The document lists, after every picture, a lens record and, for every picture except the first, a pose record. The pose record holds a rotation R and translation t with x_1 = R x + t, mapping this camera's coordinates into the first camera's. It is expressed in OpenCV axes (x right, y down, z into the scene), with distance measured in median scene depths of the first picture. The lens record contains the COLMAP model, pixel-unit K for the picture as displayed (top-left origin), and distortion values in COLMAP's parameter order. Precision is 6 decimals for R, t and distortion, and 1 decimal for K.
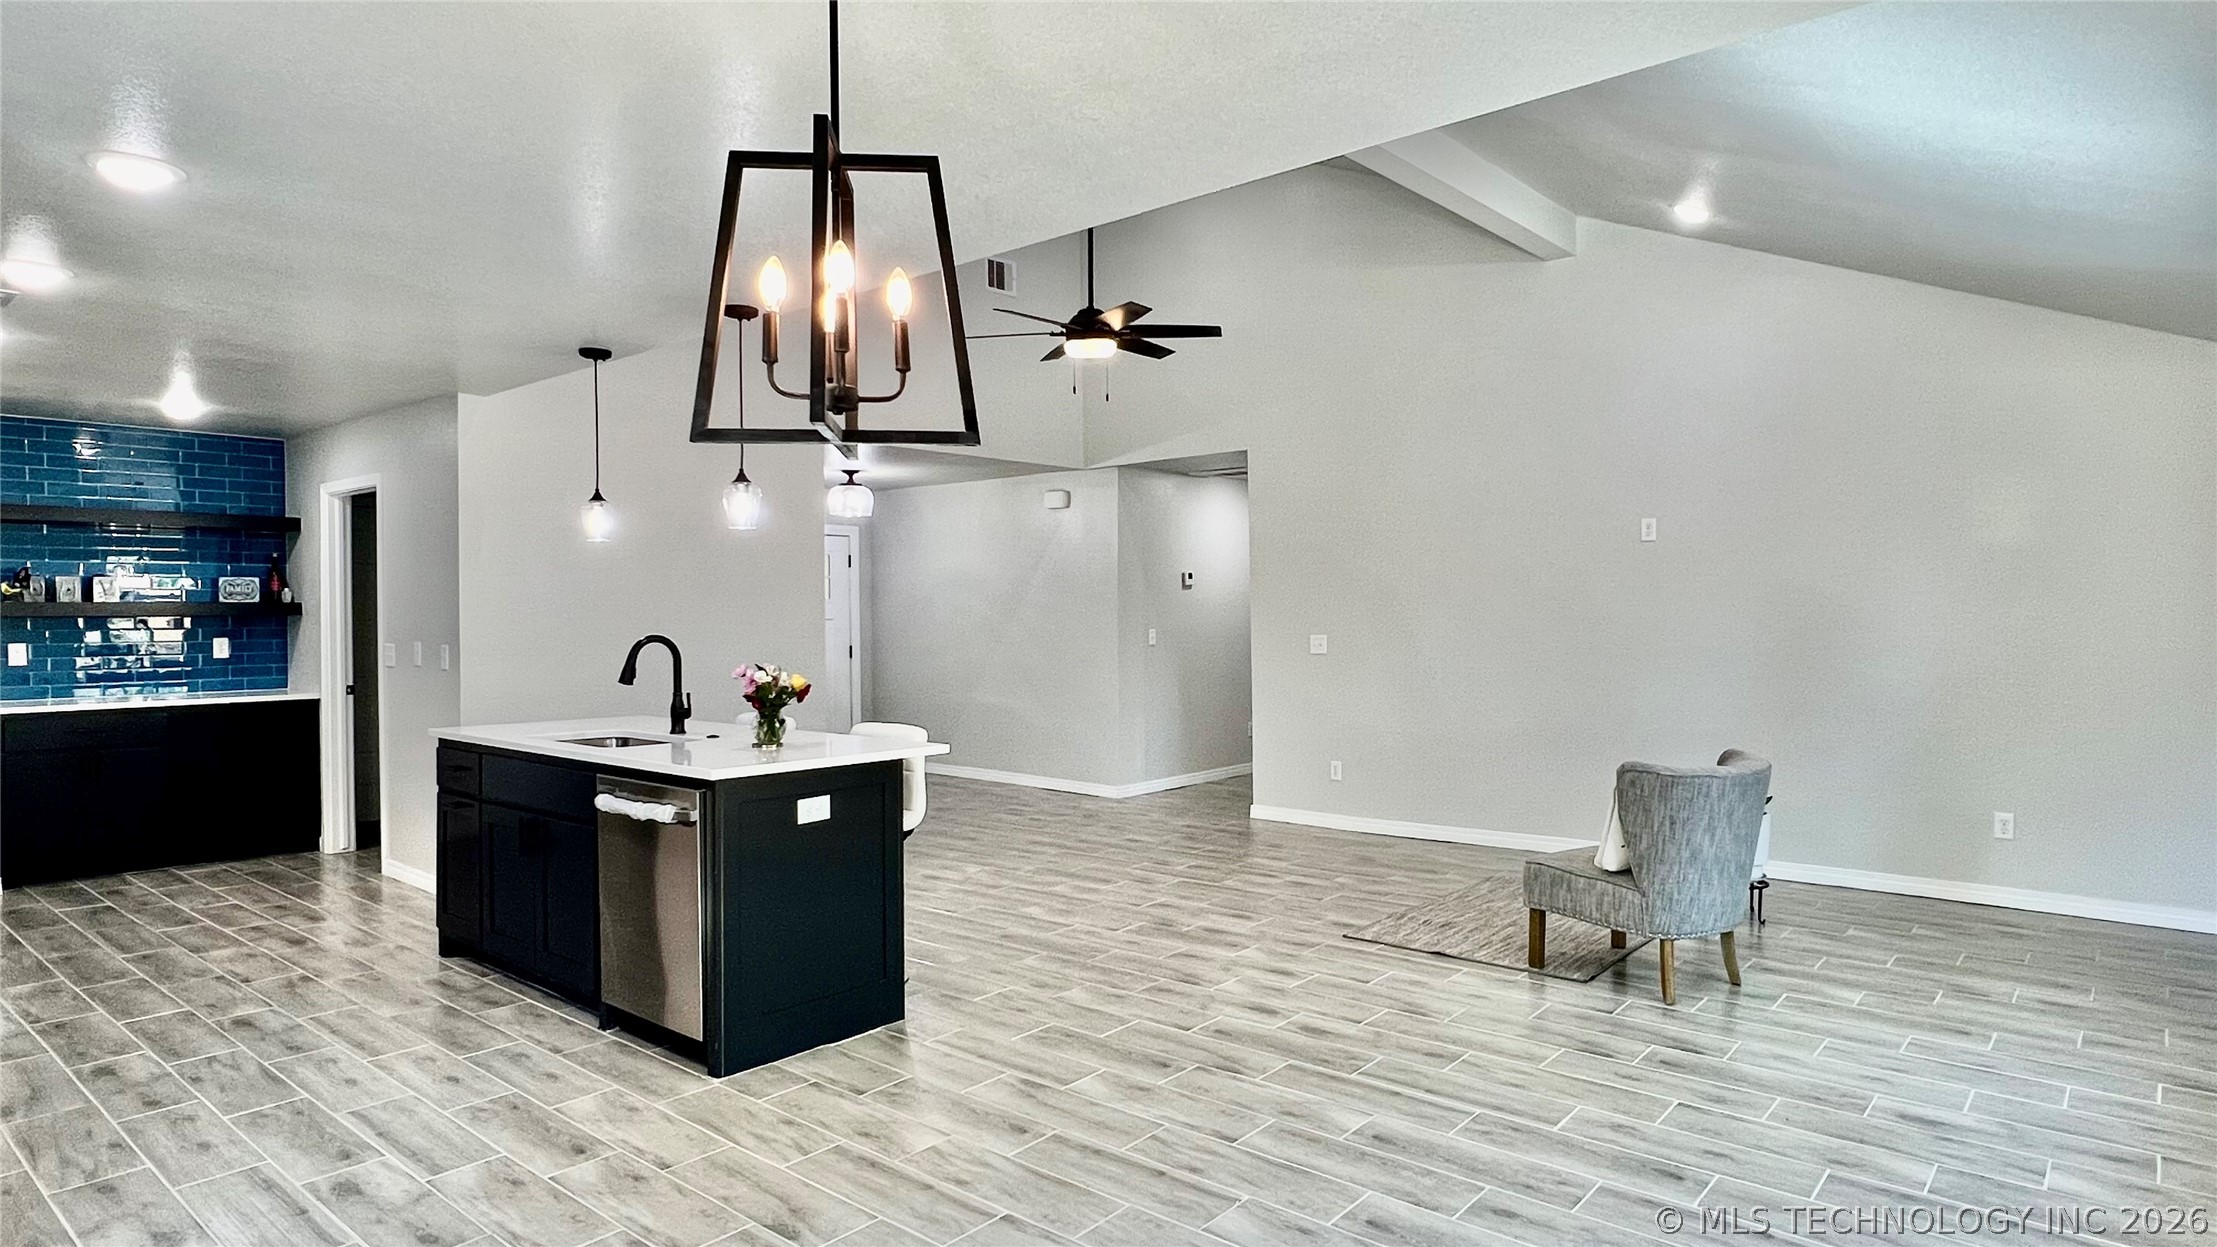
lens RADIAL K [[1263.3, 0, 1108.5], [0, 1263.3, 623.5], [0, 0, 1]] dist [-0.002684, -0.000641]
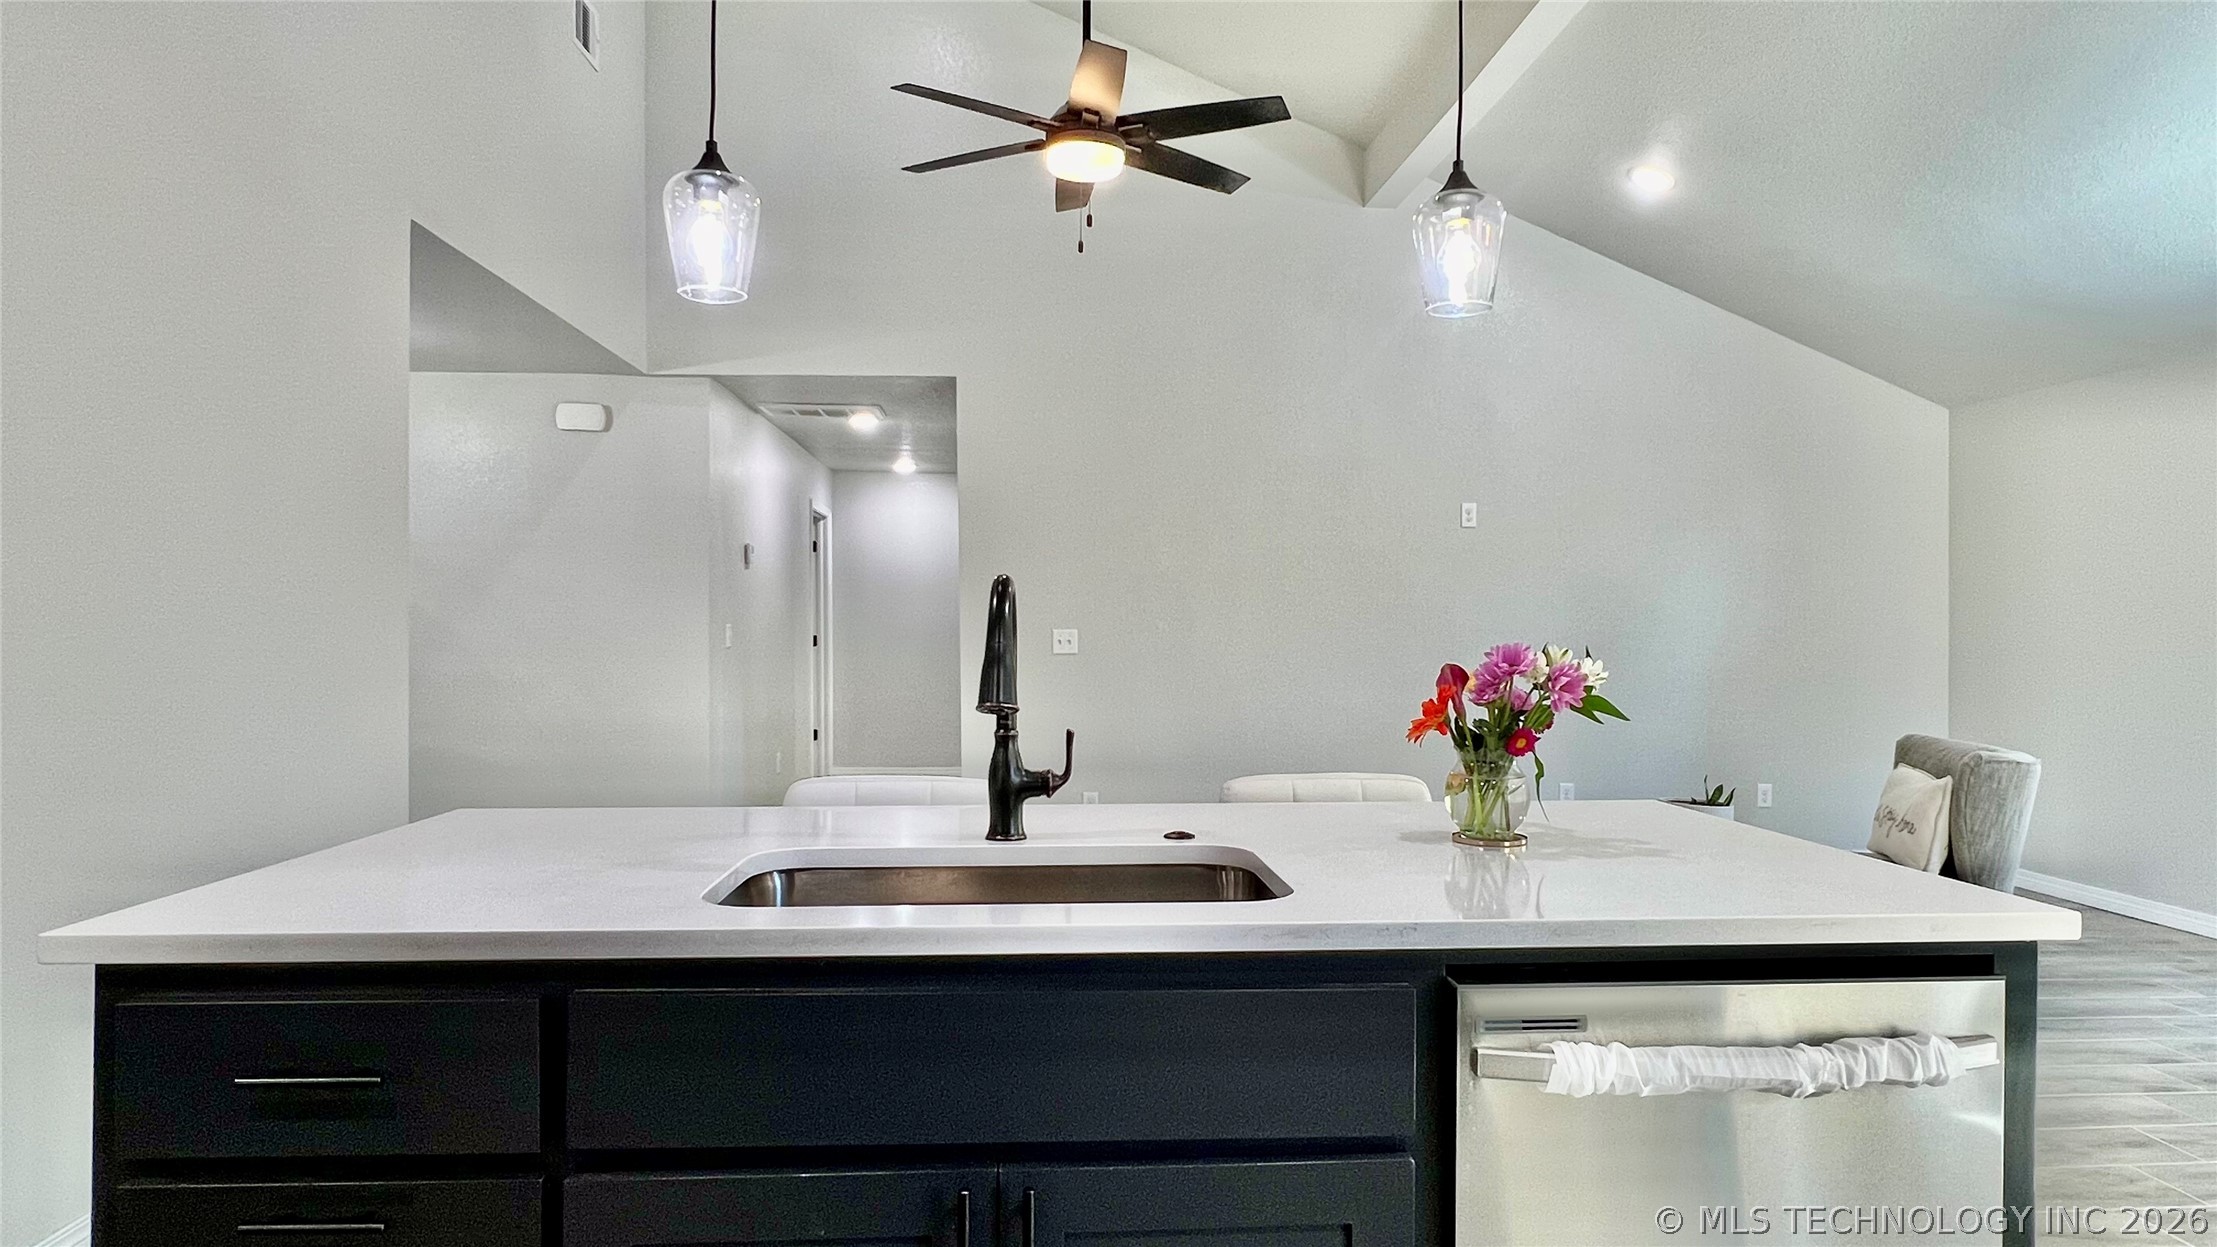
lens RADIAL K [[1263.3, 0, 1108.5], [0, 1263.3, 623.5], [0, 0, 1]] dist [-0.002684, -0.000641]
pose [[0.712049, 0.010499, 0.702051, -0.496365], [0.000729, 0.999877, -0.015693, 0.024855], [-0.702129, 0.011686, 0.711954, 0.606455]]
